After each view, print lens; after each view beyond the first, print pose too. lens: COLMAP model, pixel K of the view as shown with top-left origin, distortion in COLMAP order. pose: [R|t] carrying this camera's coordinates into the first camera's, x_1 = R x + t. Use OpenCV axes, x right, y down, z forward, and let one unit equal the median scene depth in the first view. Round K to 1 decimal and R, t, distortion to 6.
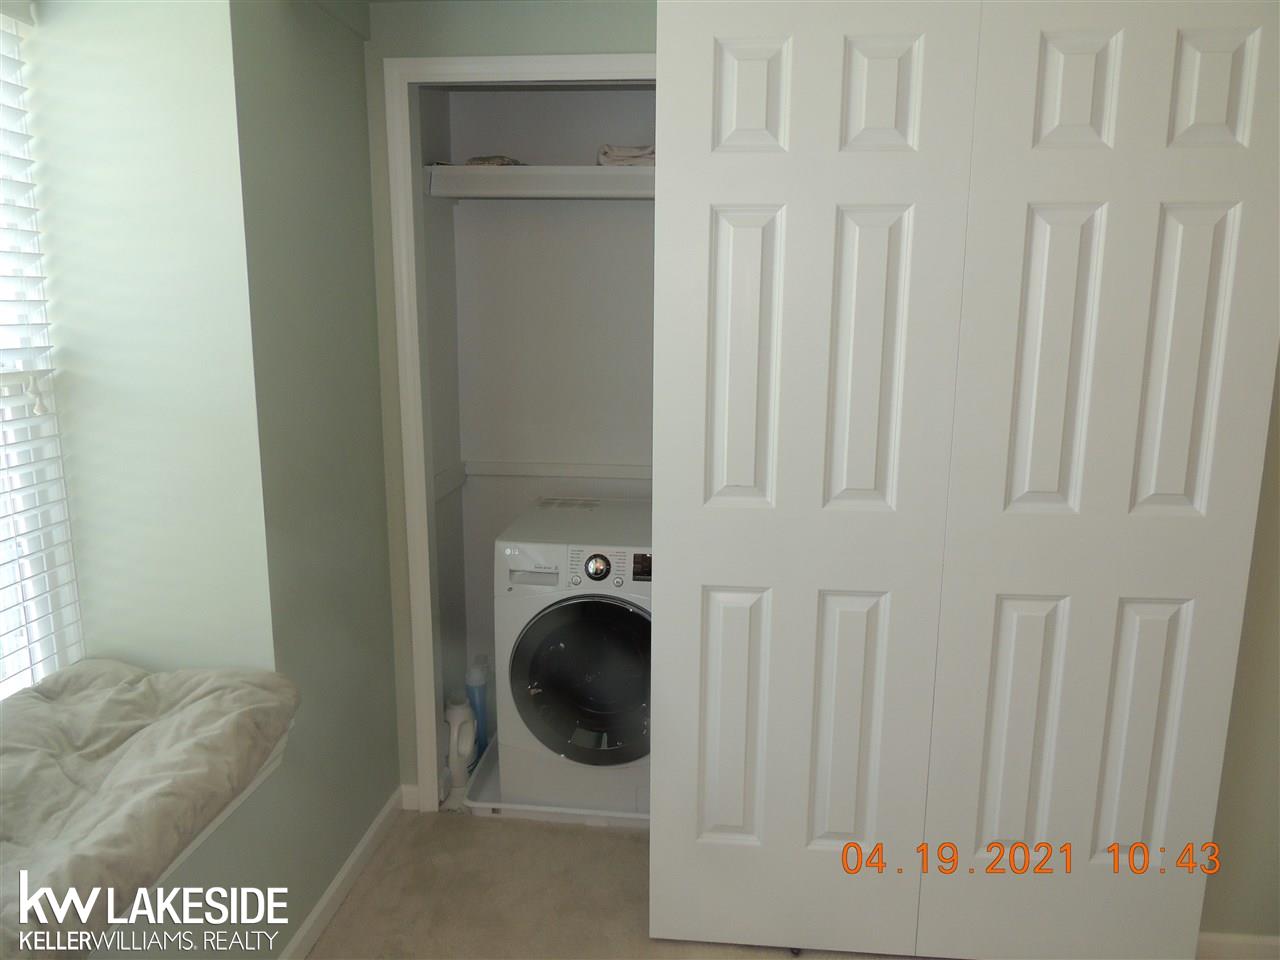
lens RADIAL K [[975.2, 0, 640.0], [0, 975.2, 480.0], [0, 0, 1]] dist [0.008820, -0.003956]
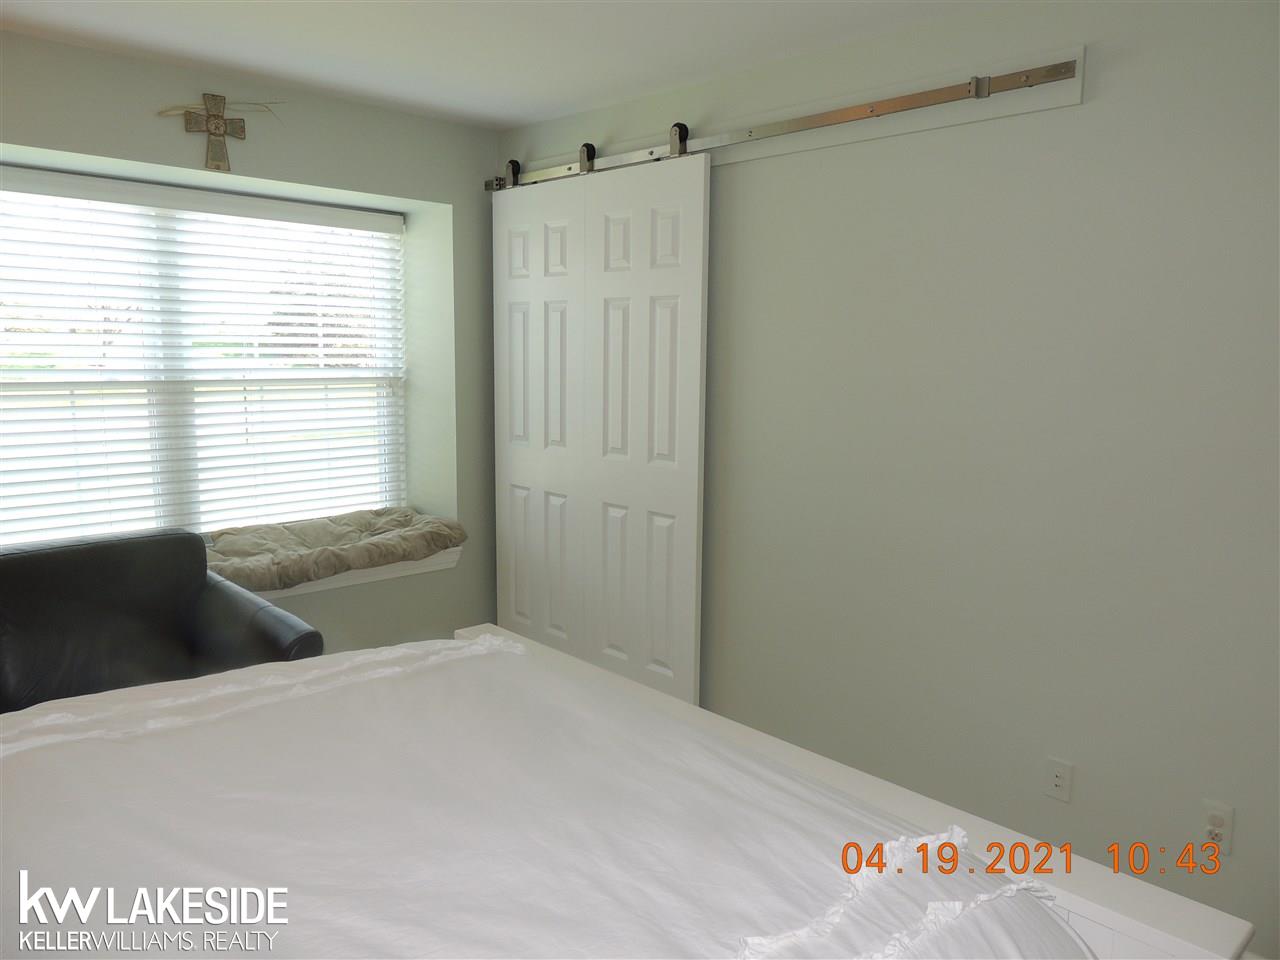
lens RADIAL K [[918.5, 0, 640.0], [0, 918.5, 480.0], [0, 0, 1]] dist [0.005018, -0.001632]
pose [[0.756891, 0.095250, -0.646563, 1.269724], [-0.126088, 0.992018, -0.001463, 0.062118], [0.641263, 0.082631, 0.762859, -0.289156]]
